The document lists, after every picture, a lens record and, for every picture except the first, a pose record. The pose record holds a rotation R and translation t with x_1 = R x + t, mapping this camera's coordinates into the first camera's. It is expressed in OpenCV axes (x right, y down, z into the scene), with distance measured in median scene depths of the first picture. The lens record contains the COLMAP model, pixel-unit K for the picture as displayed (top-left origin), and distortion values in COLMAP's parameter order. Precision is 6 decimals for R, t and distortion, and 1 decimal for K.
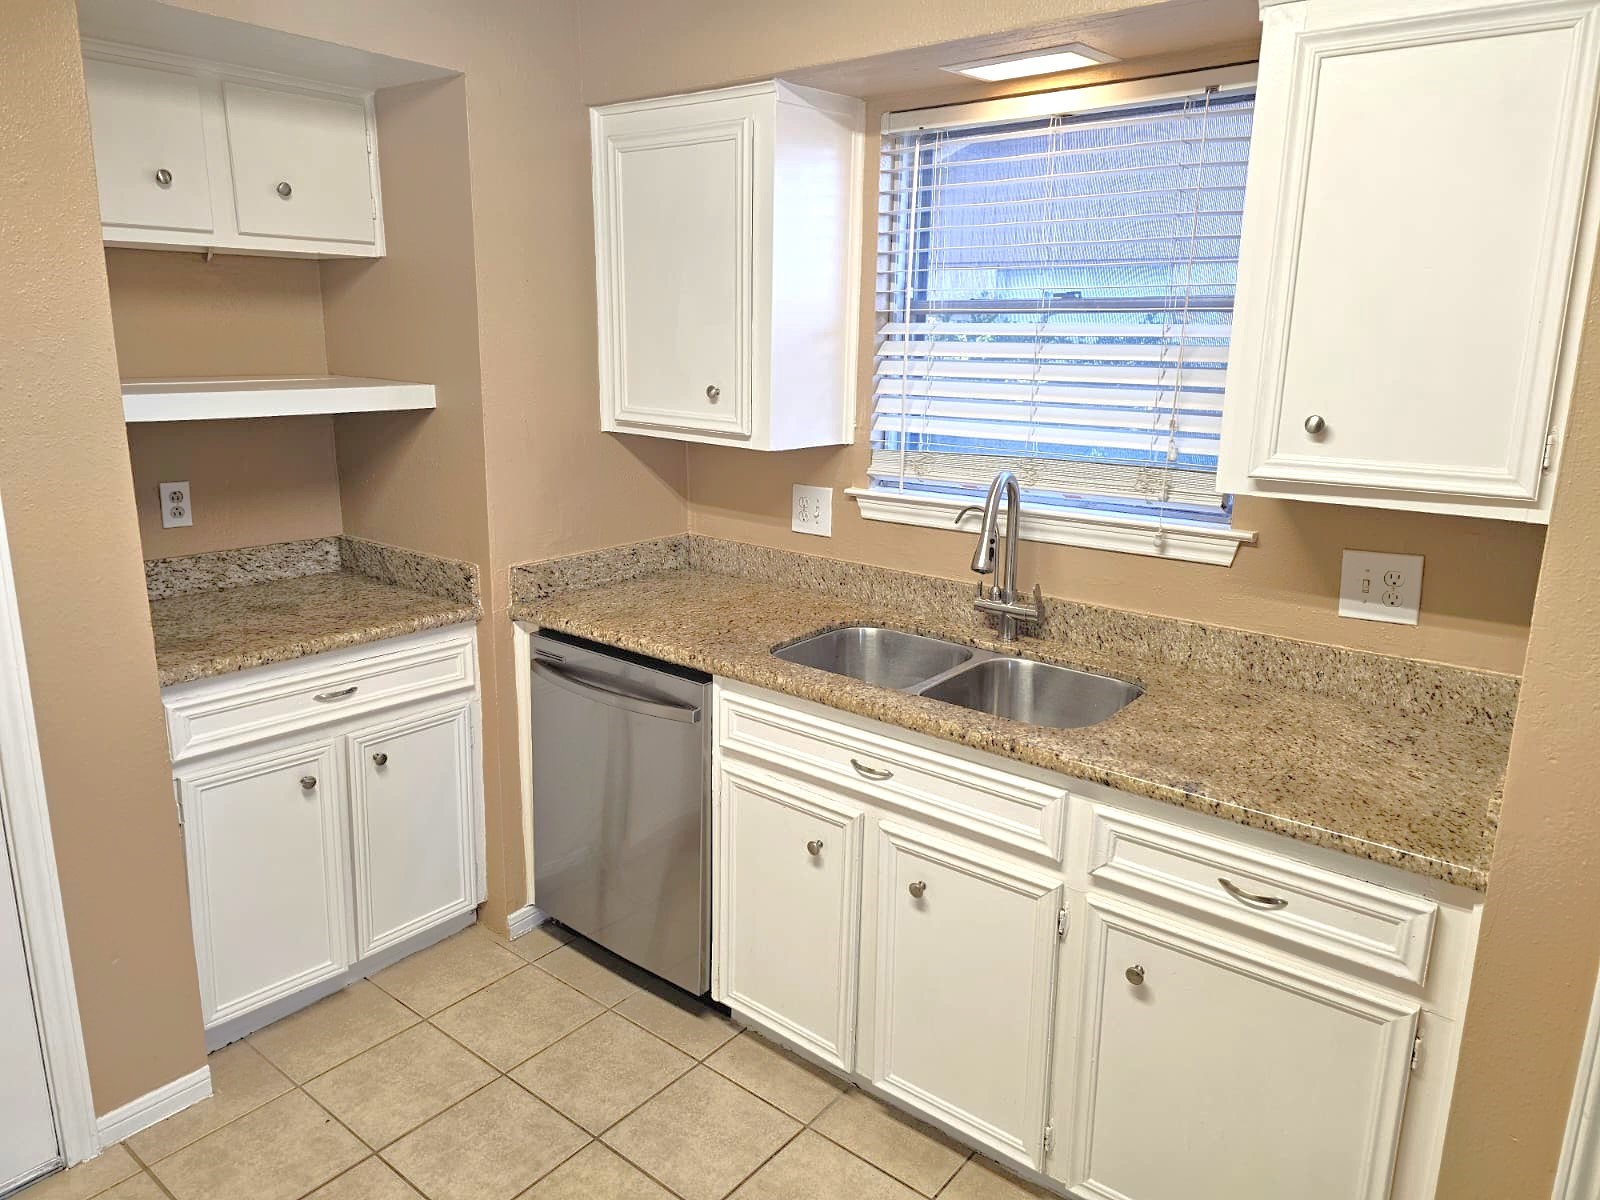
lens RADIAL K [[1076.2, 0, 802.3], [0, 1076.2, 576.1], [0, 0, 1]] dist [0.098235, -0.089381]
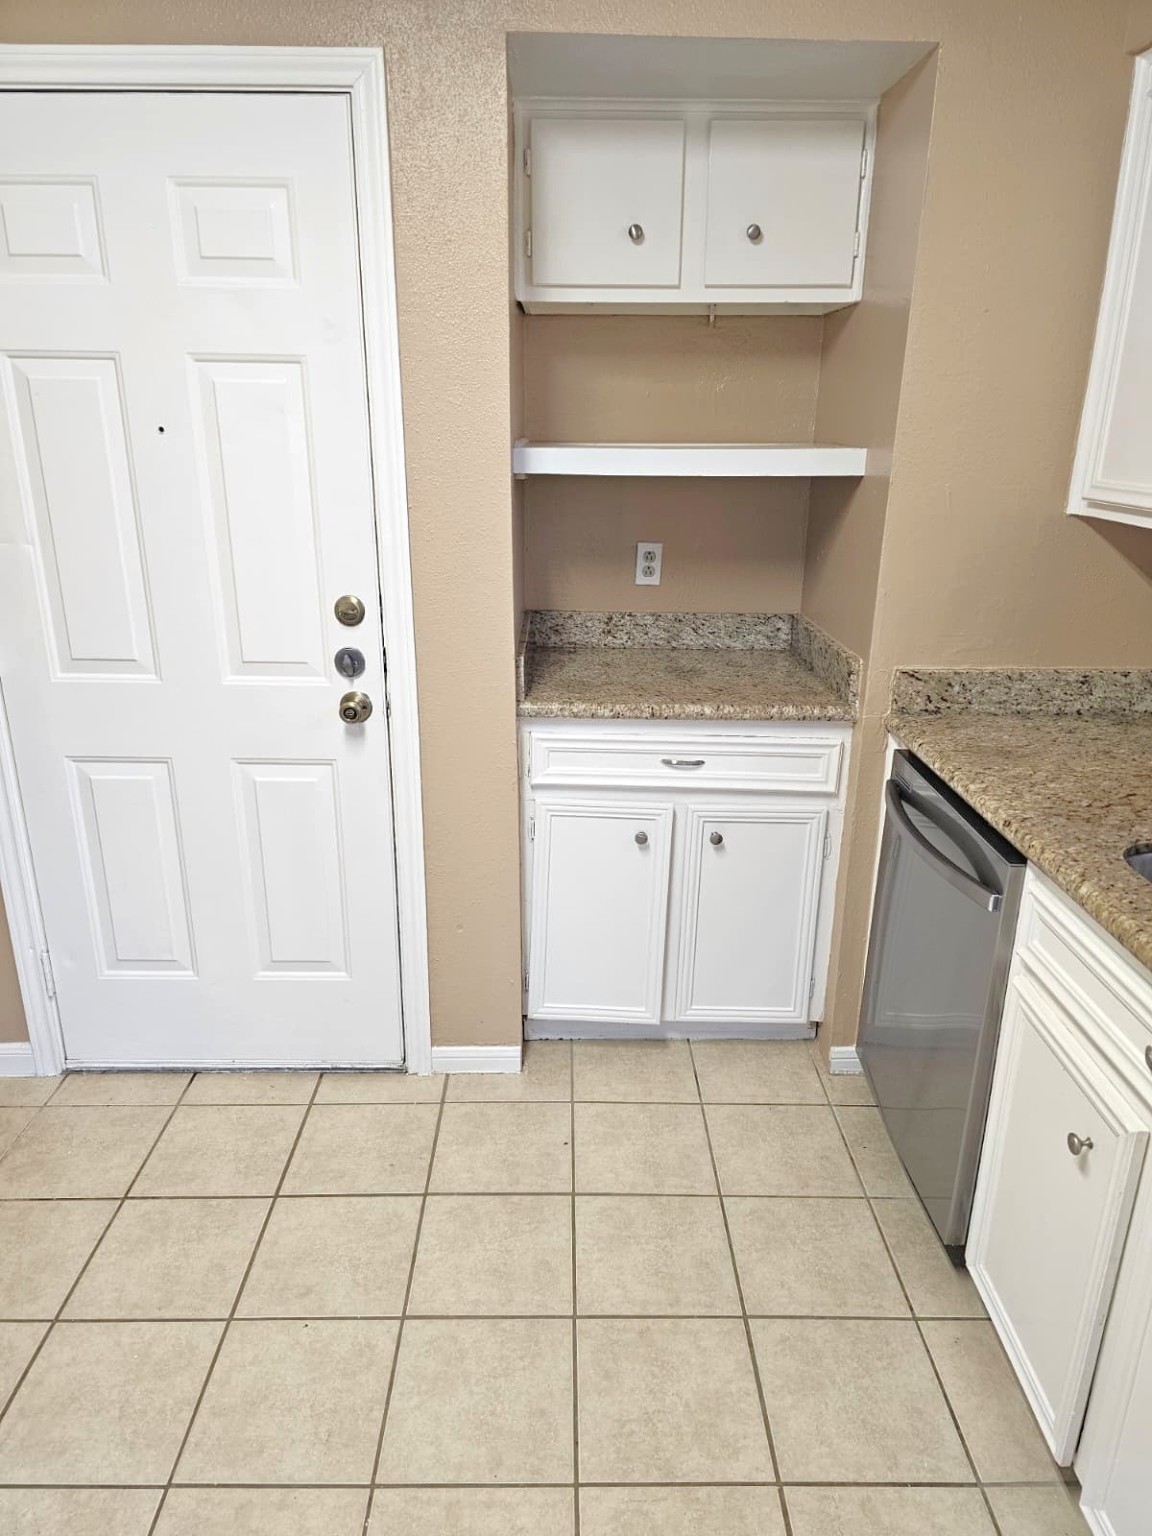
lens RADIAL K [[1033.2, 0, 577.8], [0, 1033.2, 778.9], [0, 0, 1]] dist [0.098235, -0.089381]
pose [[0.638621, 0.241536, -0.730632, 0.199059], [-0.172332, 0.970238, 0.170117, -0.021904], [0.749976, 0.017271, 0.661239, 0.278718]]
